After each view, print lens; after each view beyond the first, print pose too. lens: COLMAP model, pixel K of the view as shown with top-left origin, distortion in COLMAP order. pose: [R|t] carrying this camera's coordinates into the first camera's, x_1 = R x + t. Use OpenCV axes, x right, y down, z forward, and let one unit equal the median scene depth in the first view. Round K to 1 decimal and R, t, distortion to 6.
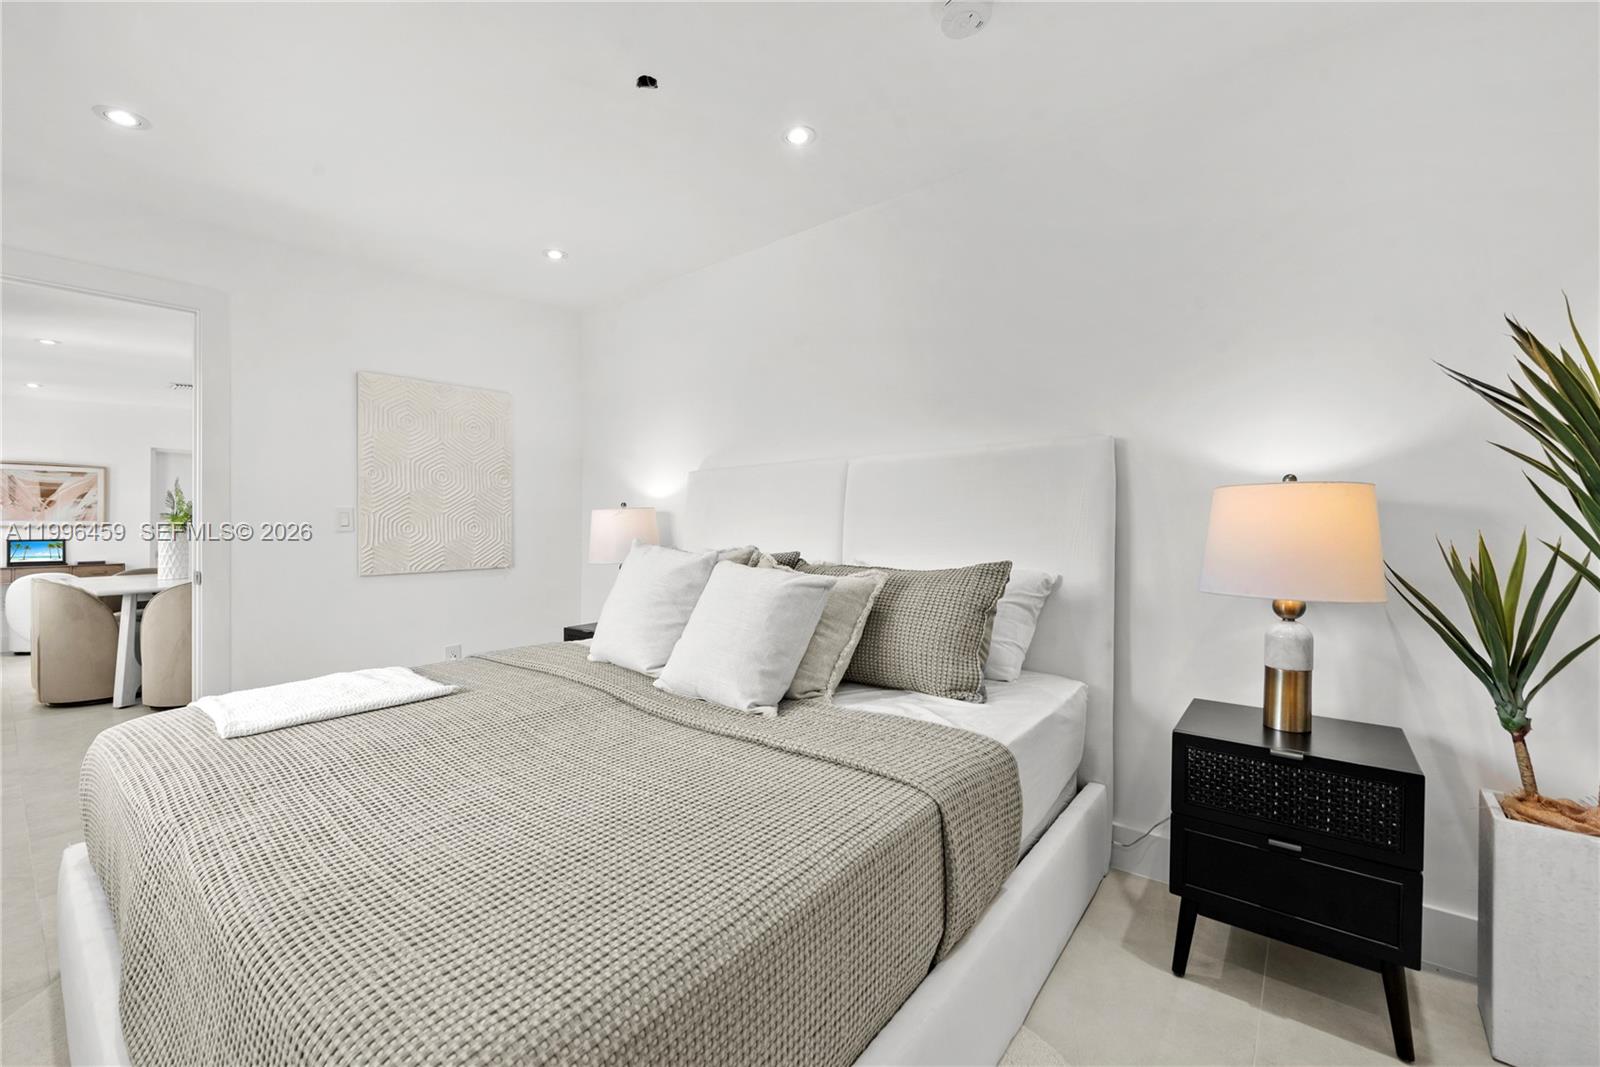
lens RADIAL K [[636.0, 0, 788.3], [0, 636.0, 532.3], [0, 0, 1]] dist [0.006686, -0.001845]
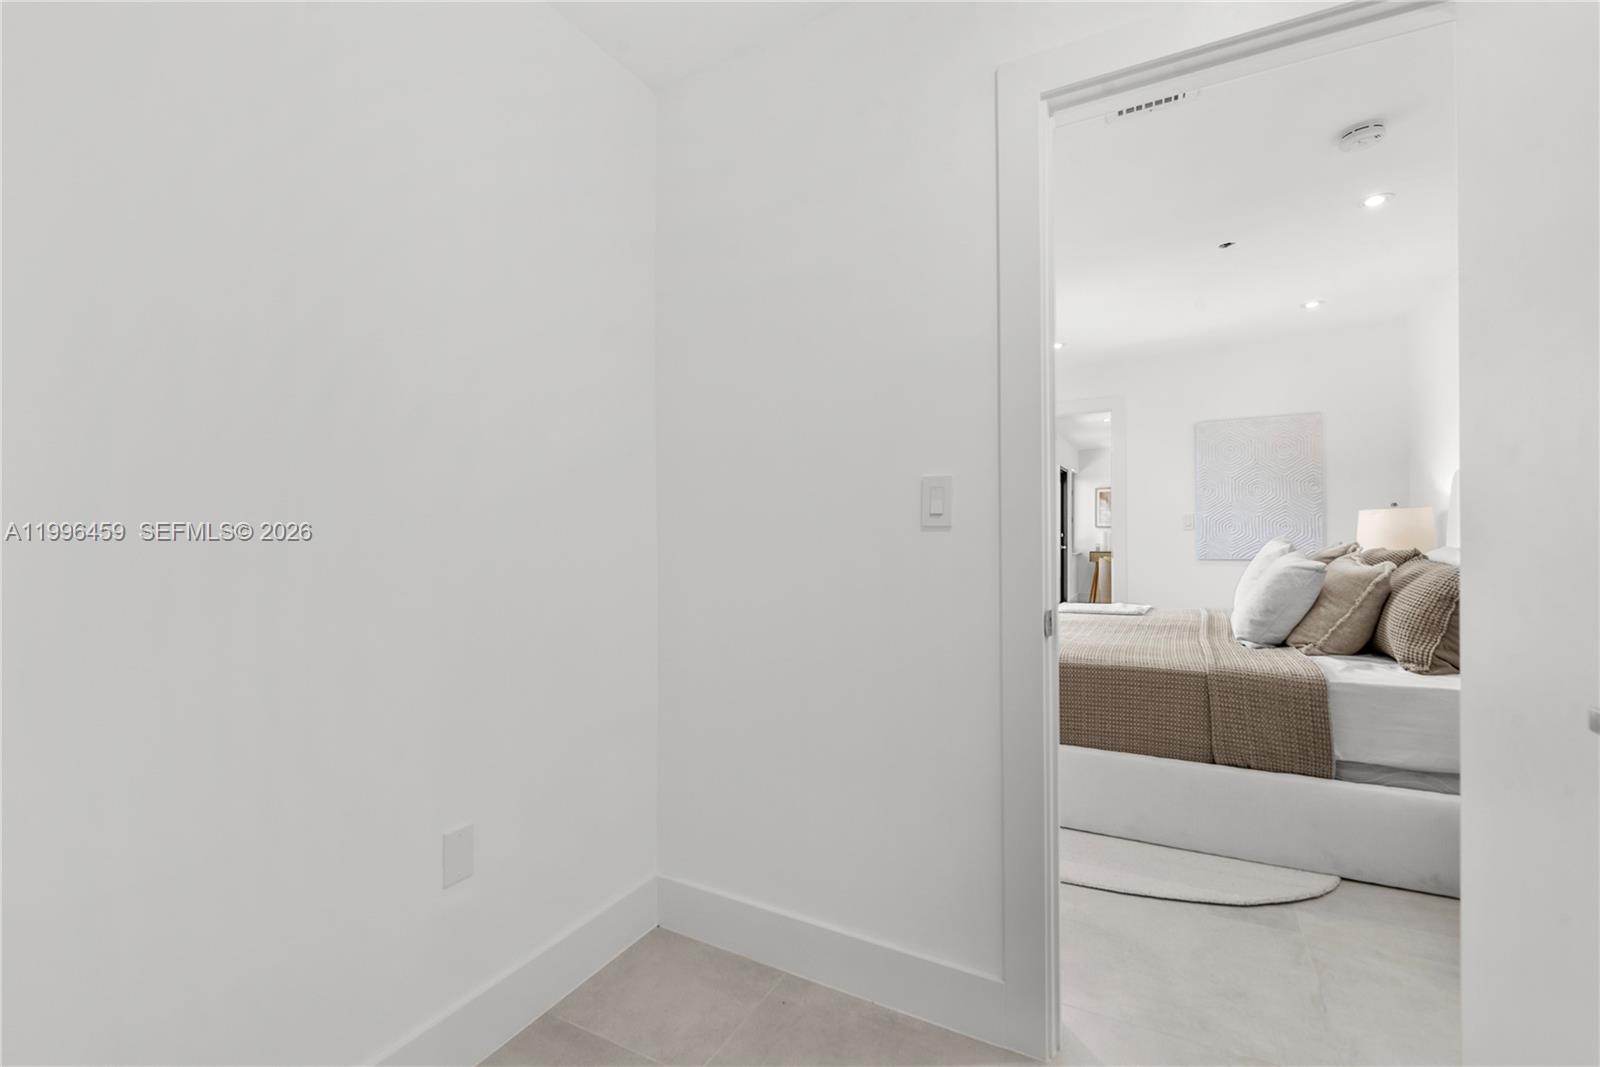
lens RADIAL K [[722.2, 0, 800.4], [0, 722.2, 534.0], [0, 0, 1]] dist [0.012331, -0.000214]
pose [[0.168284, 0.004965, -0.985726, 1.406482], [-0.000856, 0.999988, 0.004891, 0.002117], [0.985738, 0.000021, 0.168286, -0.350757]]
